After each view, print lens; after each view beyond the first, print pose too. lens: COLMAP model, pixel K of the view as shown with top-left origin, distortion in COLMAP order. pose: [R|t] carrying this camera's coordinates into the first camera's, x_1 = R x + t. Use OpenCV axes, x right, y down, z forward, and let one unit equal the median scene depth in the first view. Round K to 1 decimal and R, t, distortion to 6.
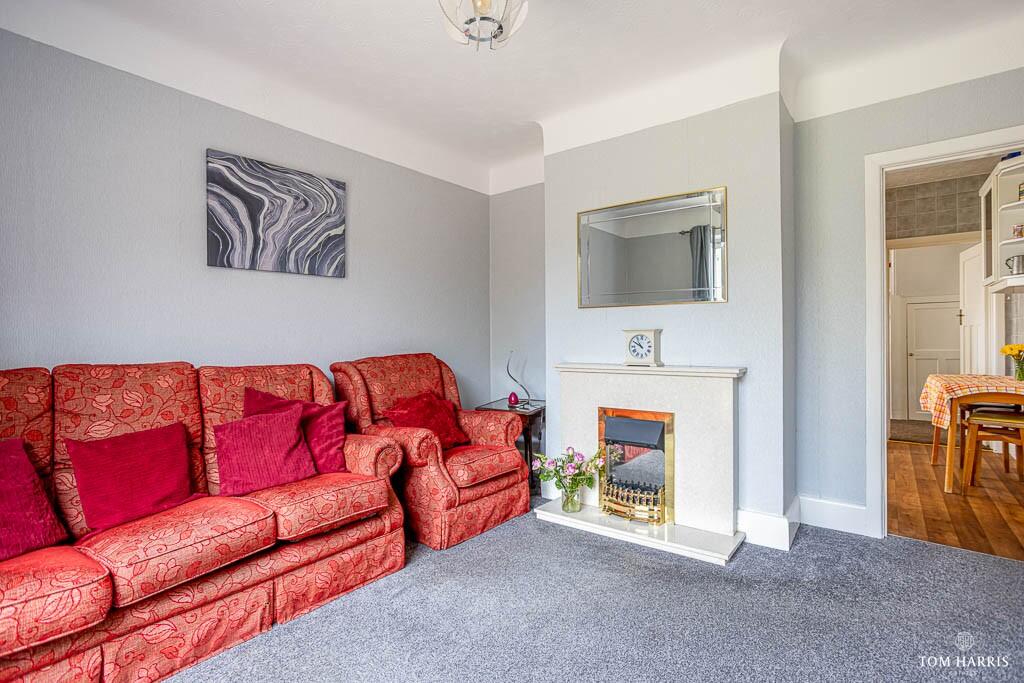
lens RADIAL K [[503.4, 0, 517.4], [0, 503.4, 339.8], [0, 0, 1]] dist [-0.016754, 0.005379]
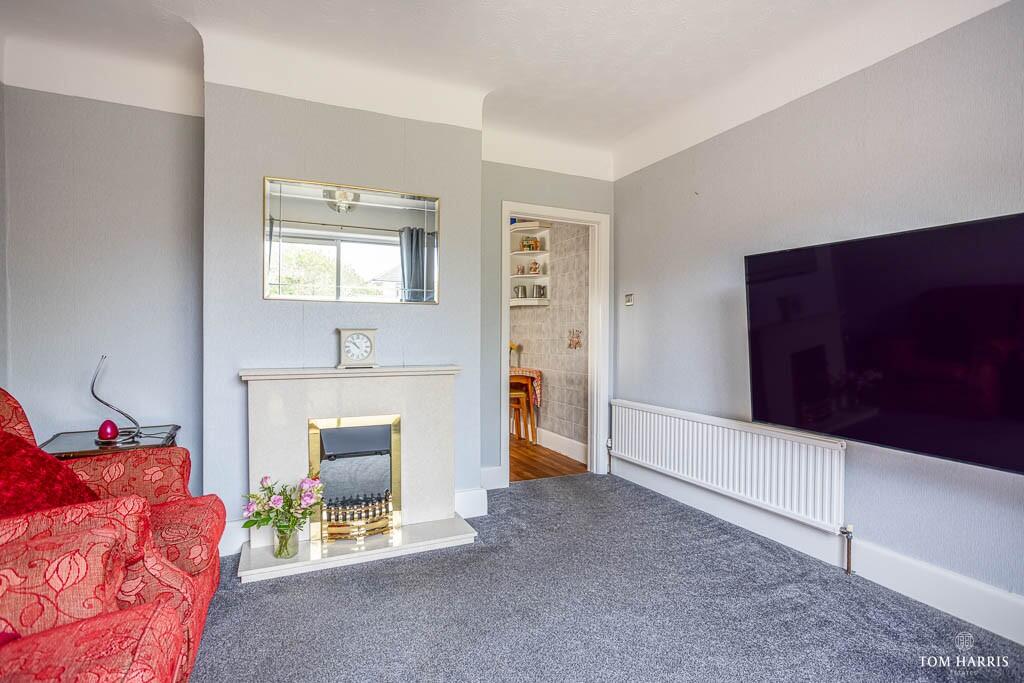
lens RADIAL K [[503.4, 0, 518.6], [0, 503.4, 342.6], [0, 0, 1]] dist [-0.016754, 0.005379]
pose [[0.449497, 0.000353, 0.893282, -0.449434], [-0.006155, 0.999977, 0.002702, 0.001848], [-0.893260, -0.006712, 0.449489, 0.337956]]
